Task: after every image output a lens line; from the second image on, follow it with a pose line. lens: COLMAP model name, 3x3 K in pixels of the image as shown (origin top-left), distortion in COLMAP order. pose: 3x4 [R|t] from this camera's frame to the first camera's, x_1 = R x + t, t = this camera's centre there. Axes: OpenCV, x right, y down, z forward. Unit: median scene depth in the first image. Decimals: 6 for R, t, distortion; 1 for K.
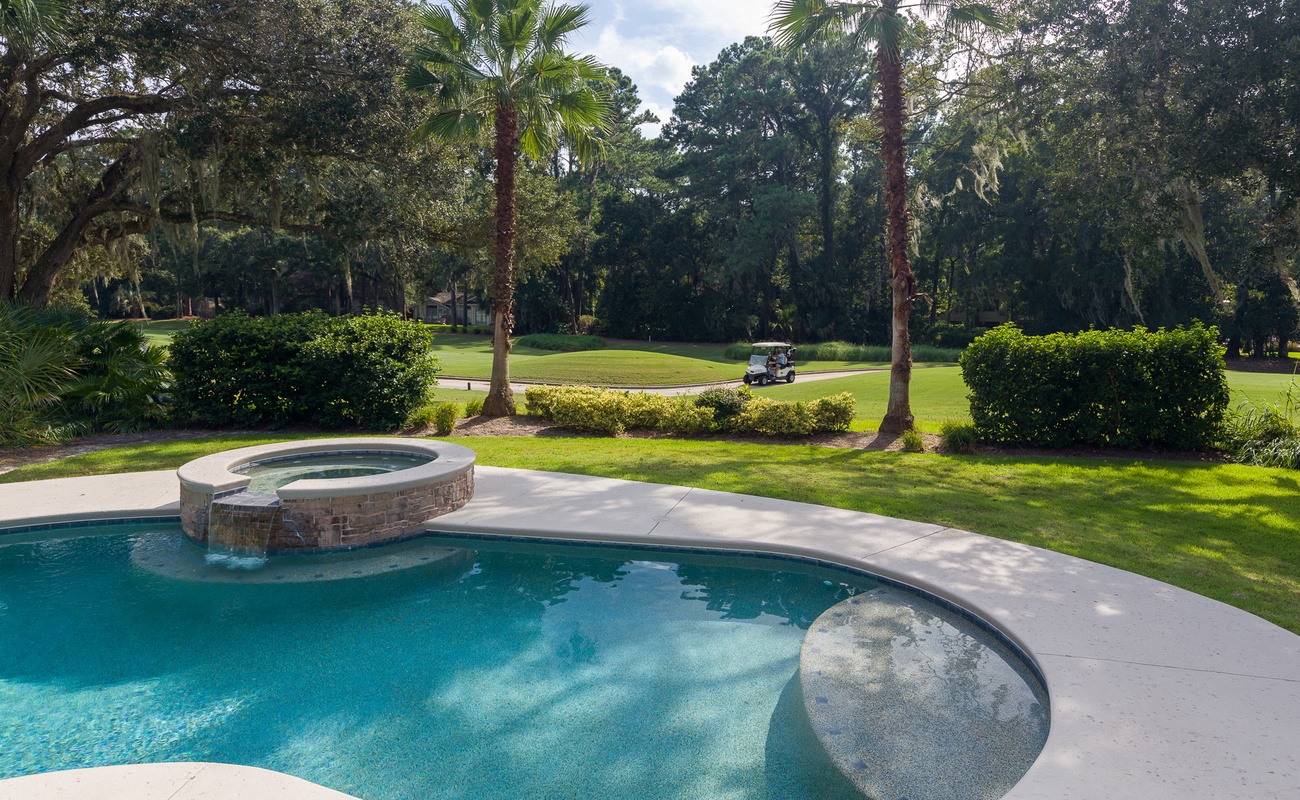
lens RADIAL K [[778.2, 0, 703.7], [0, 778.2, 364.6], [0, 0, 1]] dist [0.009643, -0.000913]
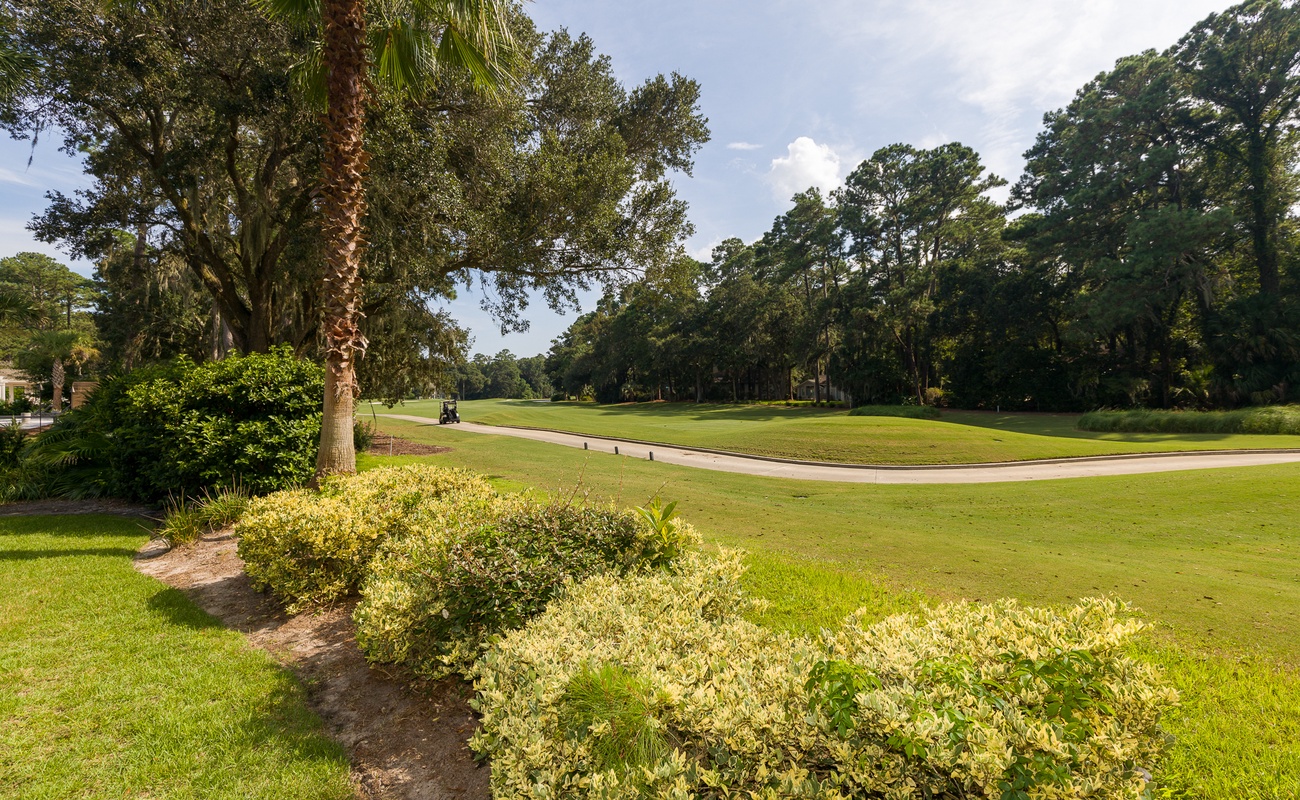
lens RADIAL K [[578.8, 0, 652.7], [0, 578.8, 392.7], [0, 0, 1]] dist [0.000180, 0.000107]
pose [[0.780047, -0.032201, -0.624892, 0.055319], [-0.013537, 0.997573, -0.068304, 0.000436], [0.625574, 0.061740, 0.777718, 0.259843]]
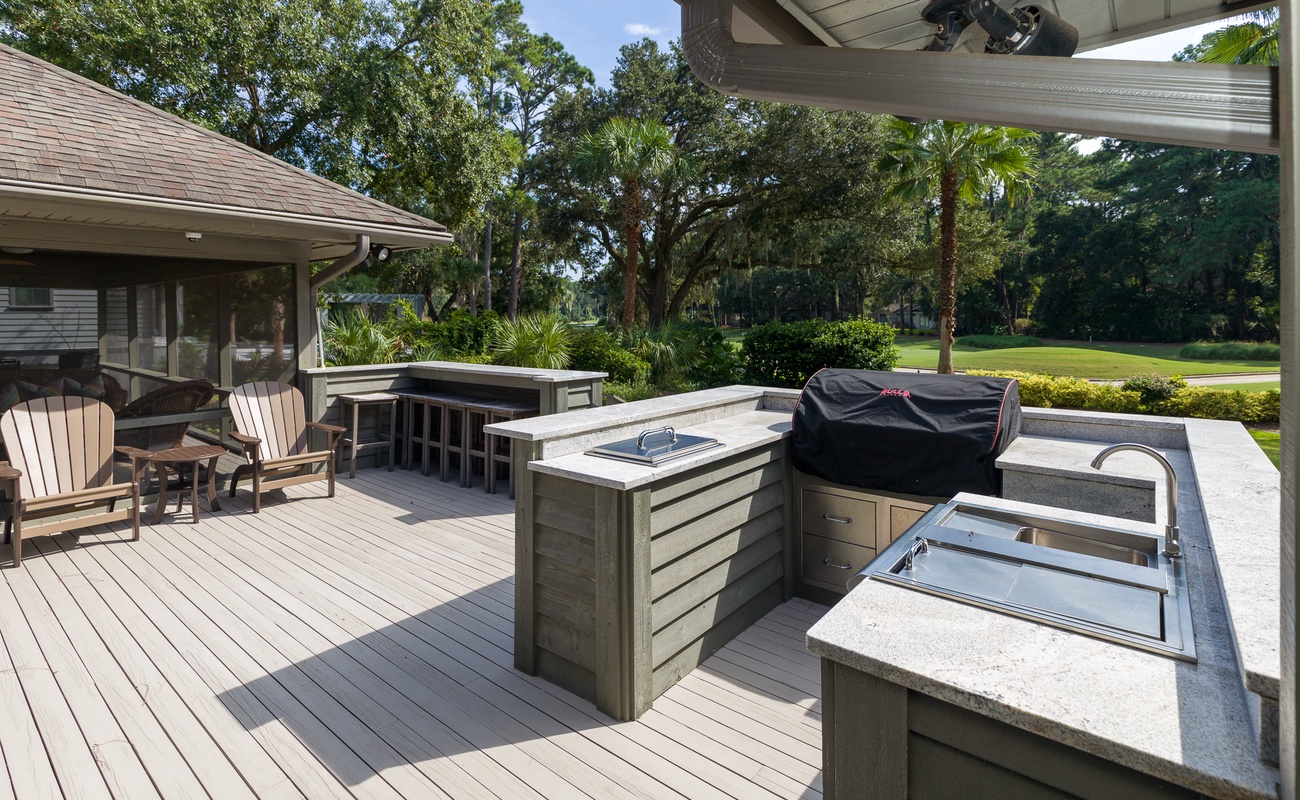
lens RADIAL K [[622.7, 0, 653.0], [0, 622.7, 323.3], [0, 0, 1]] dist [0.005089, 0.000317]
pose [[0.773415, -0.020033, -0.633583, 0.012765], [-0.019140, 0.998307, -0.054930, 0.005146], [0.633611, 0.054610, 0.771722, -0.059335]]
